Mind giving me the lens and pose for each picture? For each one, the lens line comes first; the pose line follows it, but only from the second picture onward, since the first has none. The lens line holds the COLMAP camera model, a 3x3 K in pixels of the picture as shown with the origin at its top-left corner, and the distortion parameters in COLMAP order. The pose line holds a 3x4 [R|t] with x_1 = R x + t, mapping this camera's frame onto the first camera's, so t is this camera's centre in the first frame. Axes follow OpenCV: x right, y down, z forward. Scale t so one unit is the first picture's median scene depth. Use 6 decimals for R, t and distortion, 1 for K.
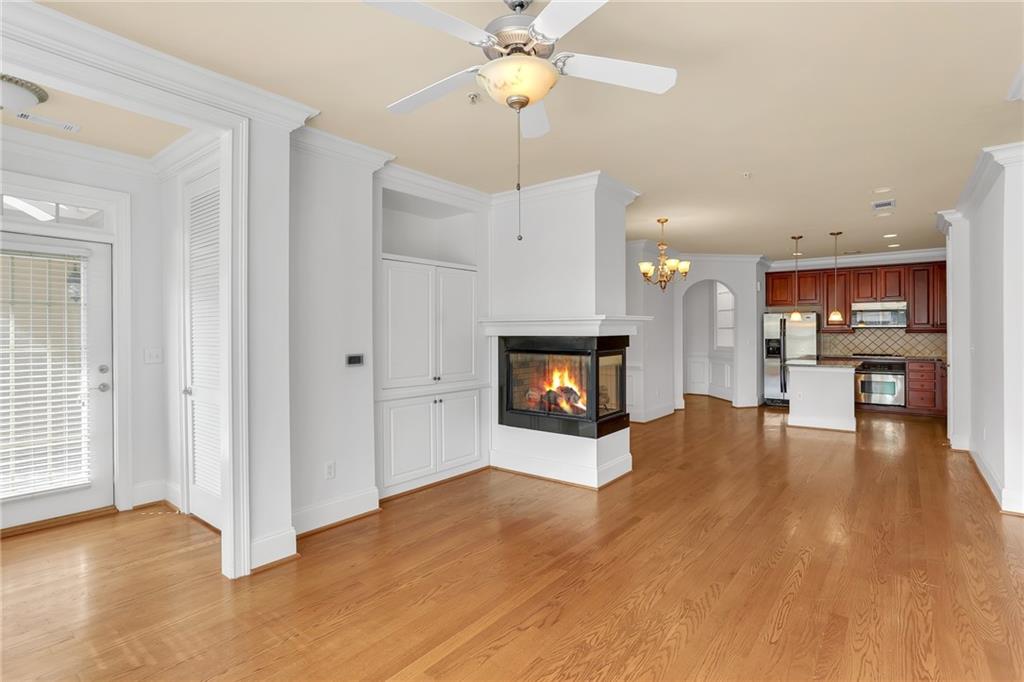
lens RADIAL K [[503.0, 0, 517.1], [0, 503.0, 331.0], [0, 0, 1]] dist [-0.029531, 0.017091]
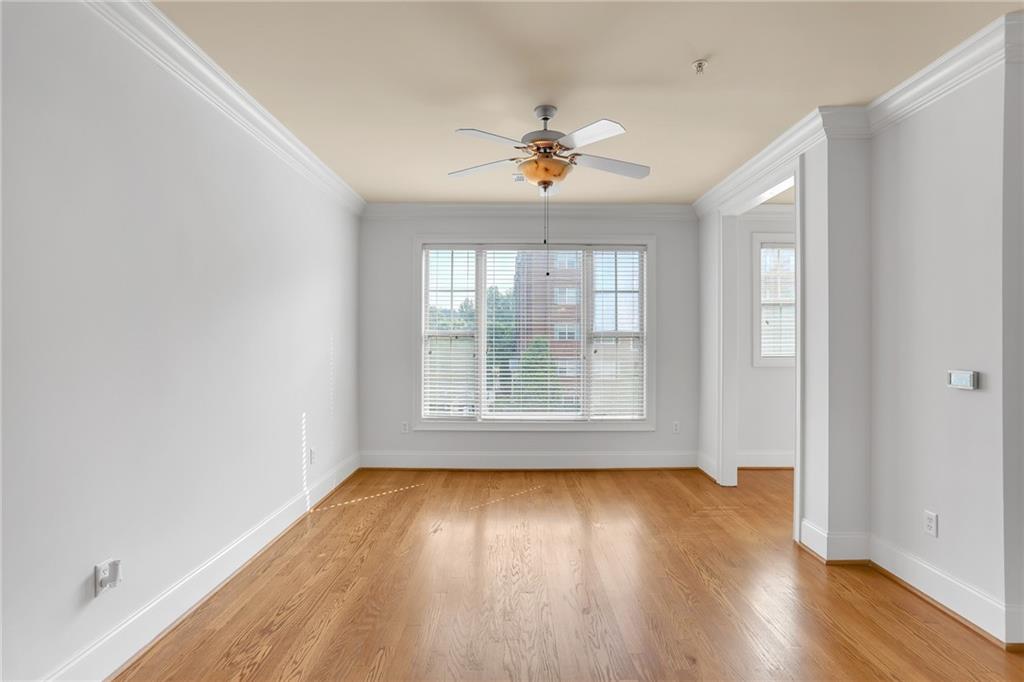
lens RADIAL K [[503.0, 0, 513.7], [0, 503.0, 341.6], [0, 0, 1]] dist [-0.029531, 0.017091]
pose [[-0.785109, 0.005607, -0.619333, 0.438189], [0.004152, 0.999984, 0.003790, 0.001930], [0.619344, 0.000405, -0.785120, 0.924269]]
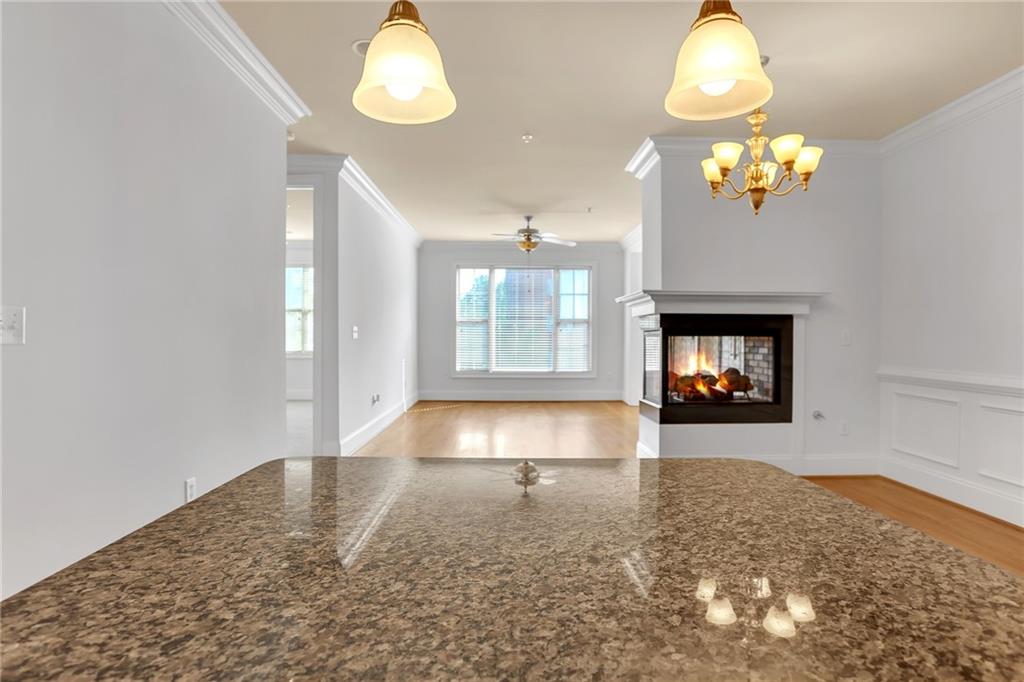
lens RADIAL K [[559.3, 0, 512.9], [0, 559.3, 347.0], [0, 0, 1]] dist [-0.041282, -0.002541]
pose [[-0.774025, 0.016458, -0.632941, 1.051483], [0.003927, 0.999768, 0.021194, 0.044665], [0.633143, 0.013919, -0.773910, 1.650589]]
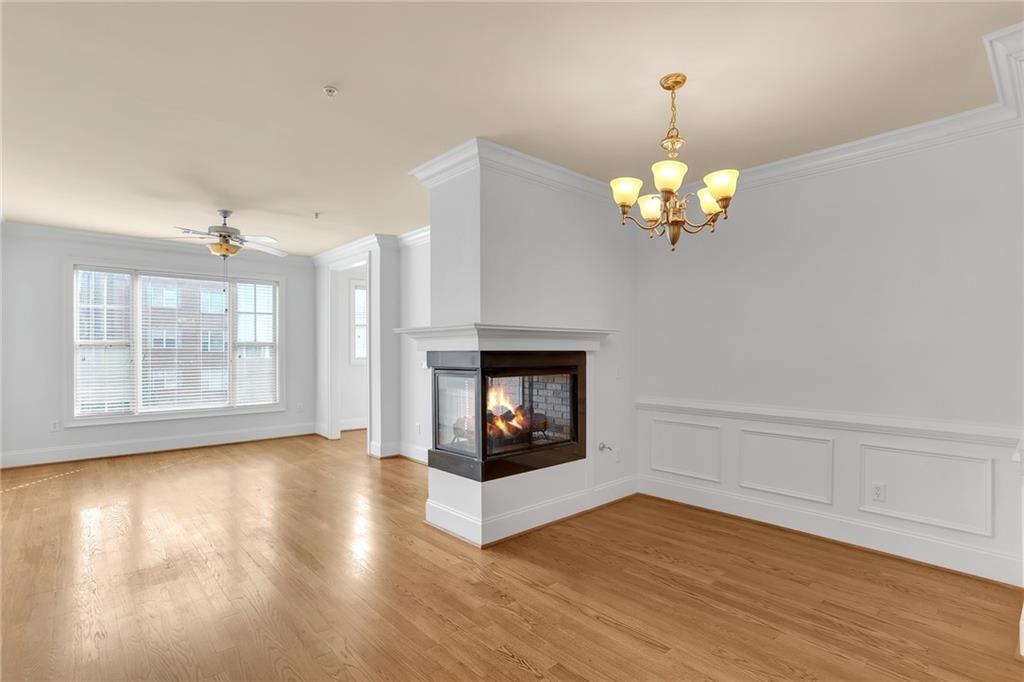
lens RADIAL K [[503.0, 0, 513.8], [0, 503.0, 350.3], [0, 0, 1]] dist [-0.029531, 0.017091]
pose [[-0.169945, 0.007632, -0.985424, 0.960739], [0.004876, 0.999964, 0.006903, 0.003164], [0.985442, -0.003632, -0.169976, 1.241738]]
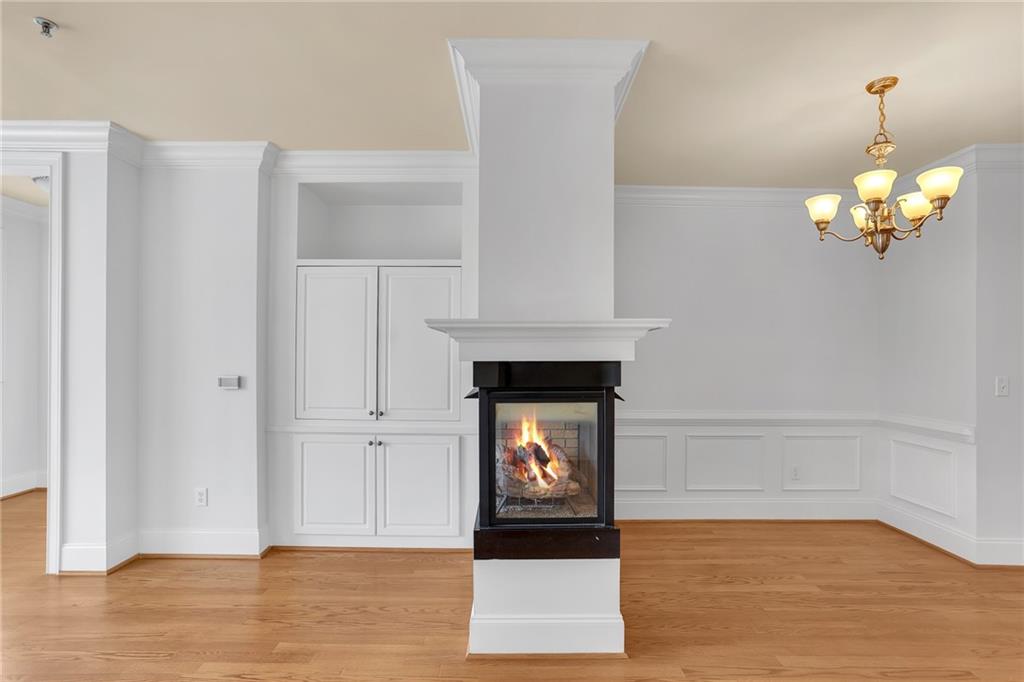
lens RADIAL K [[503.0, 0, 507.3], [0, 503.0, 354.8], [0, 0, 1]] dist [-0.029531, 0.017091]
pose [[0.617005, 0.007896, -0.786919, 0.557007], [-0.006233, 0.999967, 0.005147, 0.000329], [0.786934, 0.001730, 0.617035, 0.675915]]
